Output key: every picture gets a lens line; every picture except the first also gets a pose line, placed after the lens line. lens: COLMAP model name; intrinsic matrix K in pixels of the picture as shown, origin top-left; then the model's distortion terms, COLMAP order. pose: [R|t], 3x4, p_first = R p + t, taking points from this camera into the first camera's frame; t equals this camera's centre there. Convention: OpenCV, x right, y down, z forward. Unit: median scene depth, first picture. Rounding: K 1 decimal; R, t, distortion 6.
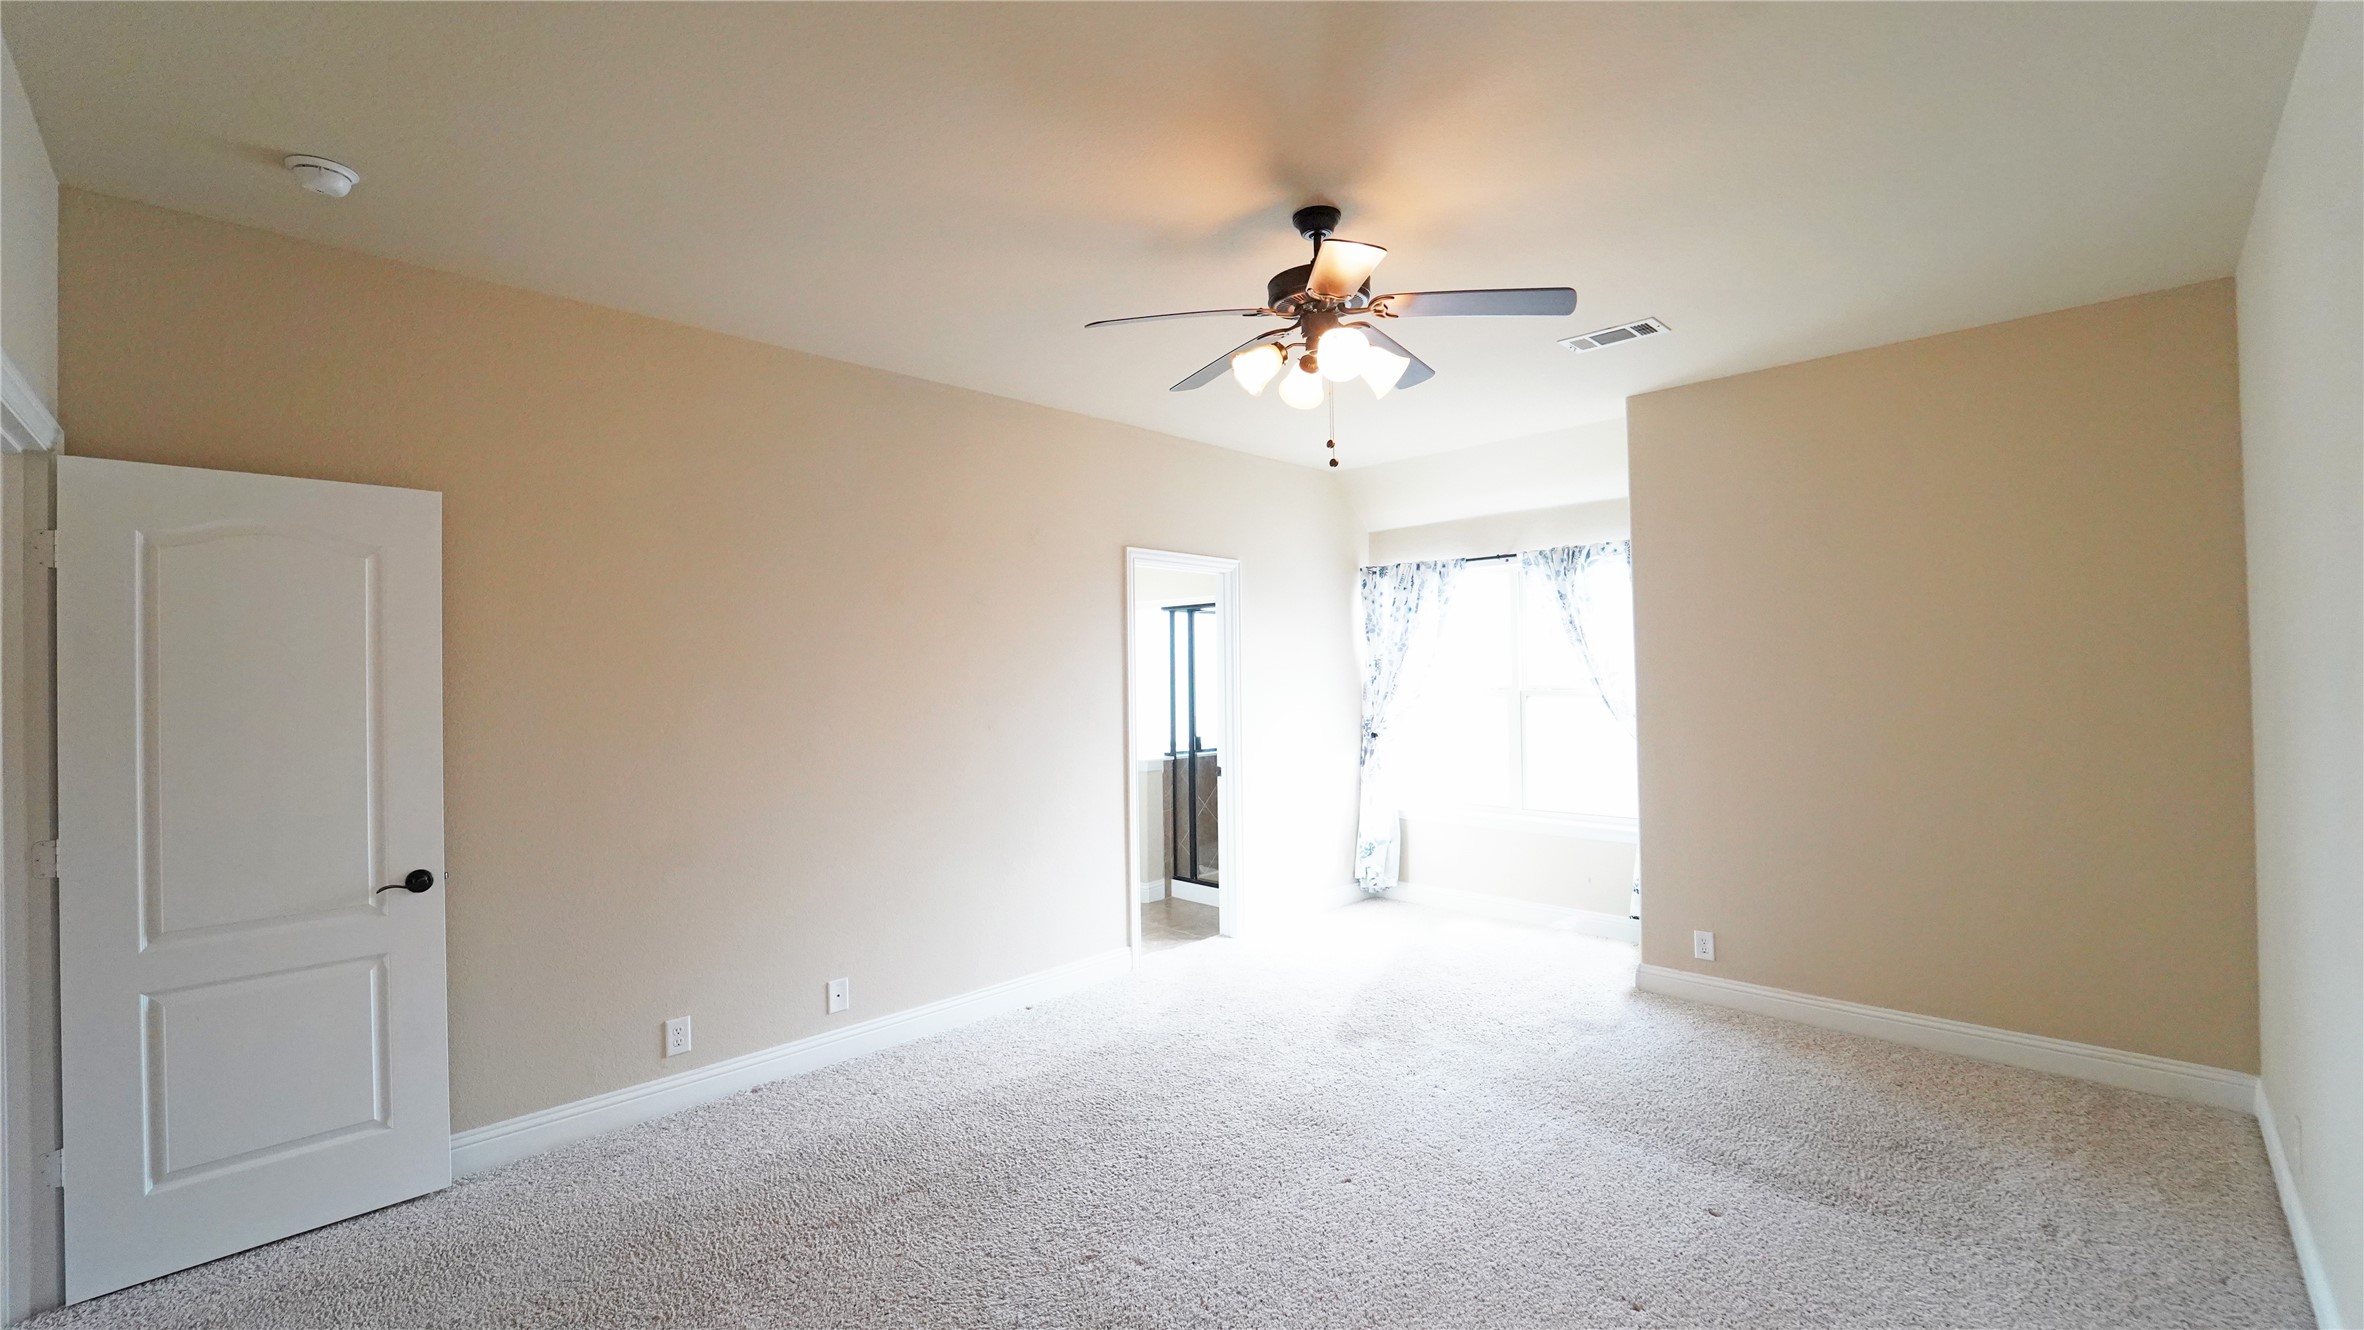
lens RADIAL K [[968.2, 0, 1174.7], [0, 968.2, 664.7], [0, 0, 1]] dist [-0.020309, 0.000822]
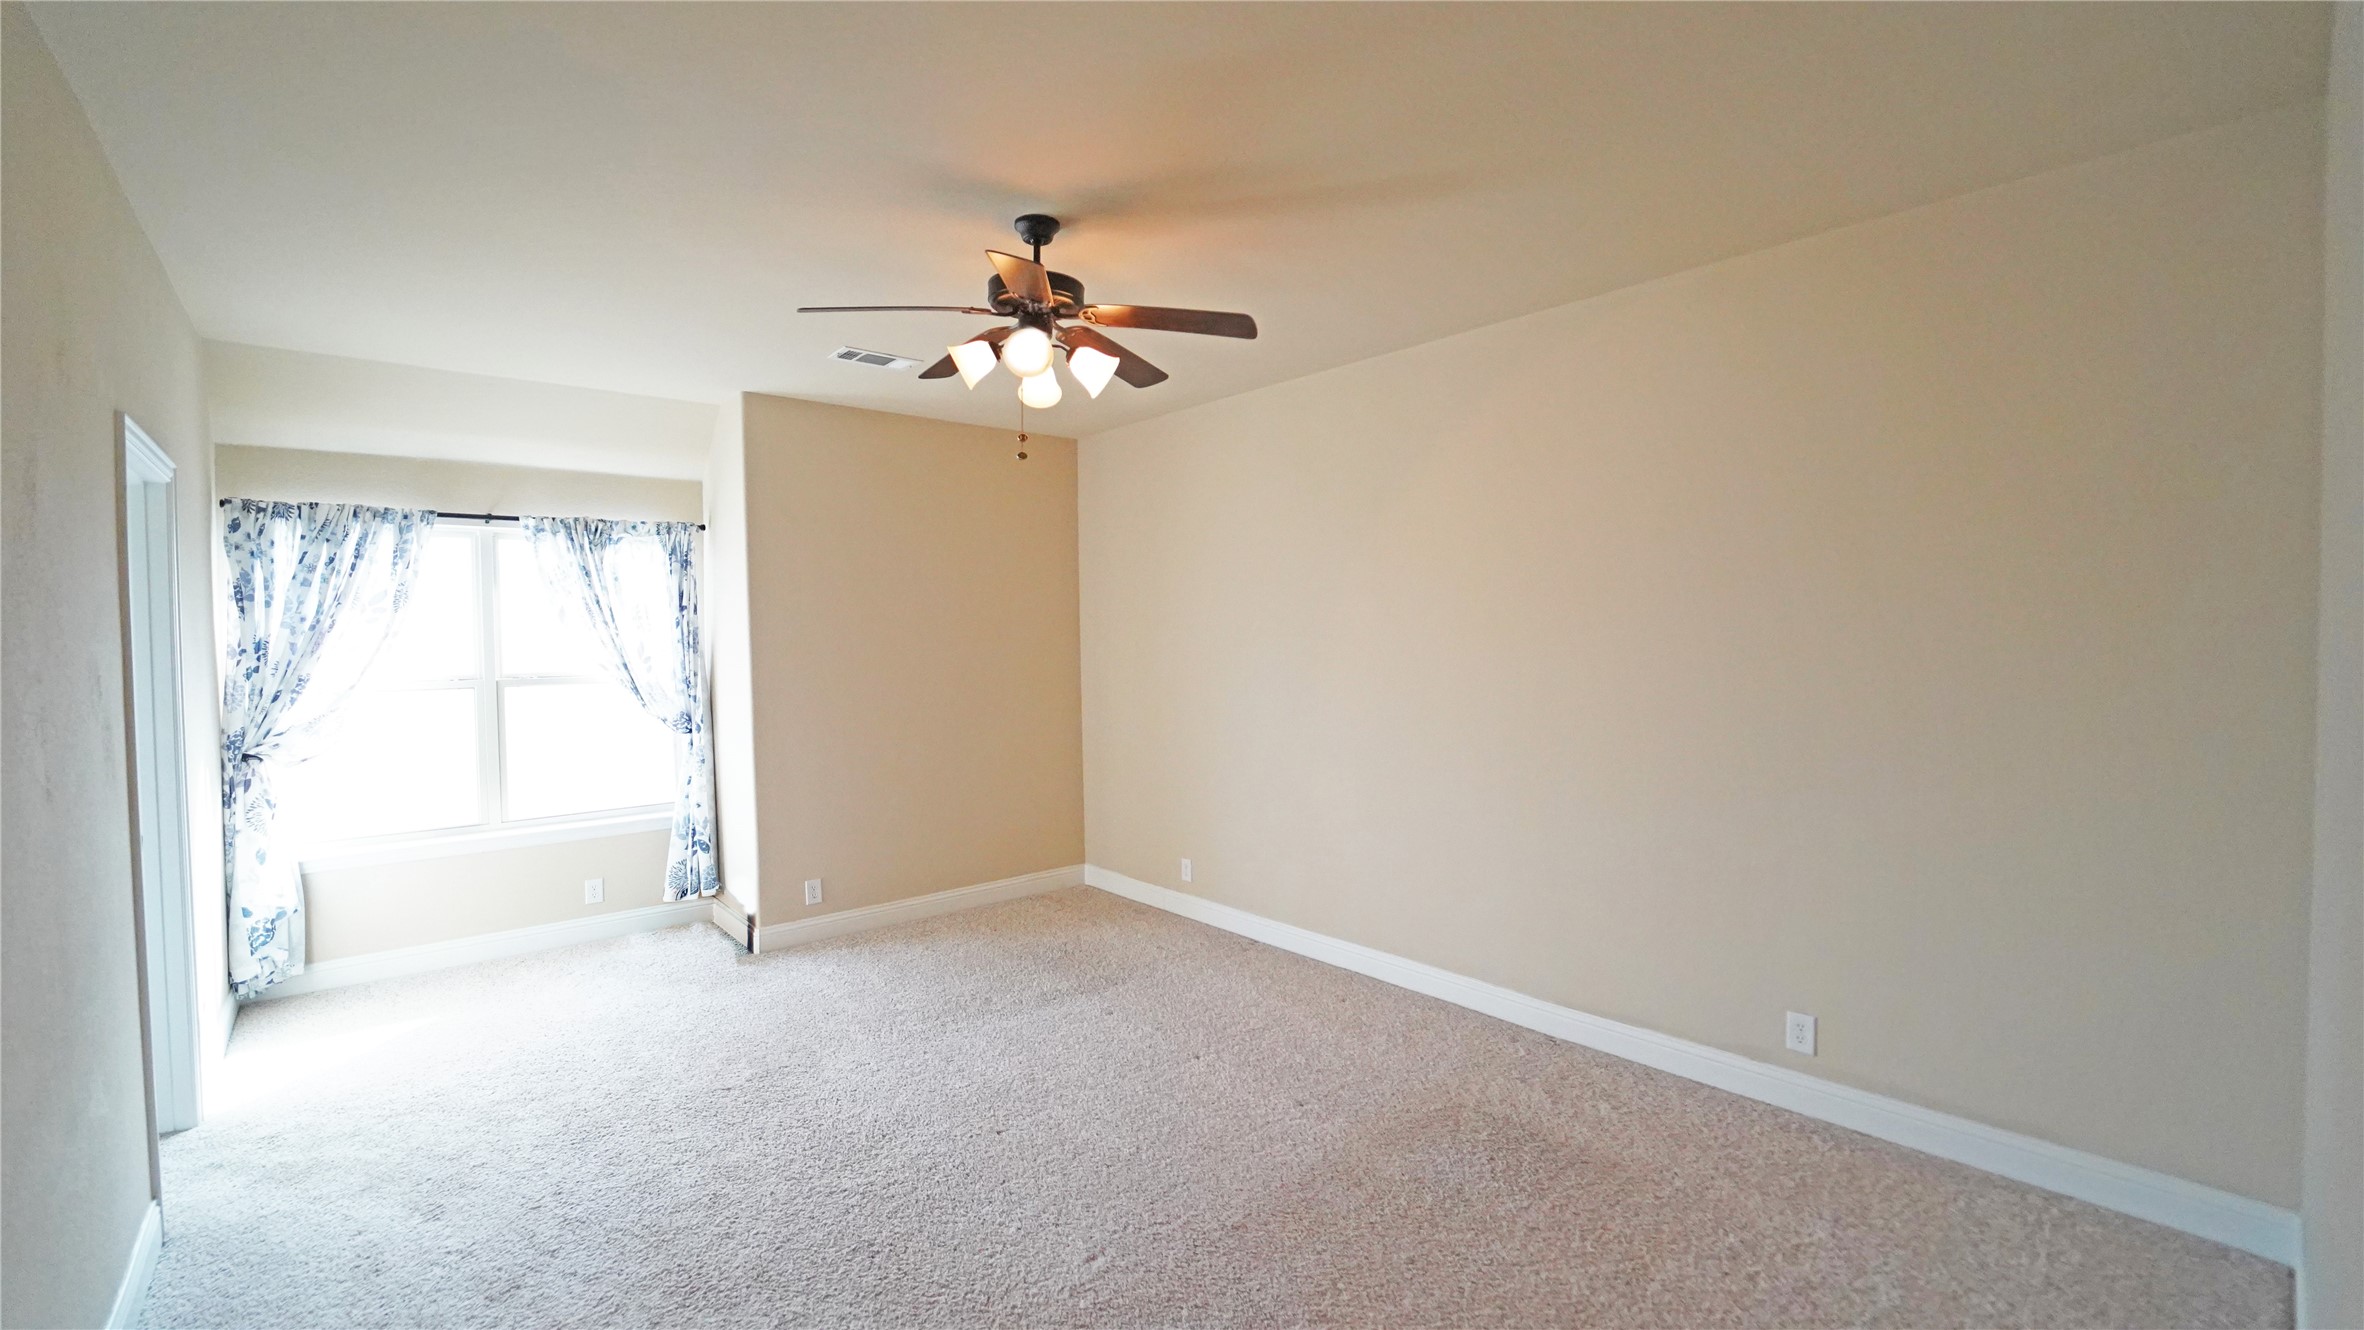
lens RADIAL K [[968.2, 0, 1174.7], [0, 968.2, 659.1], [0, 0, 1]] dist [-0.020309, 0.000822]
pose [[0.082782, -0.012914, 0.996484, -0.399574], [0.005076, 0.999909, 0.012536, 0.001117], [-0.996555, 0.004020, 0.082840, 0.337544]]
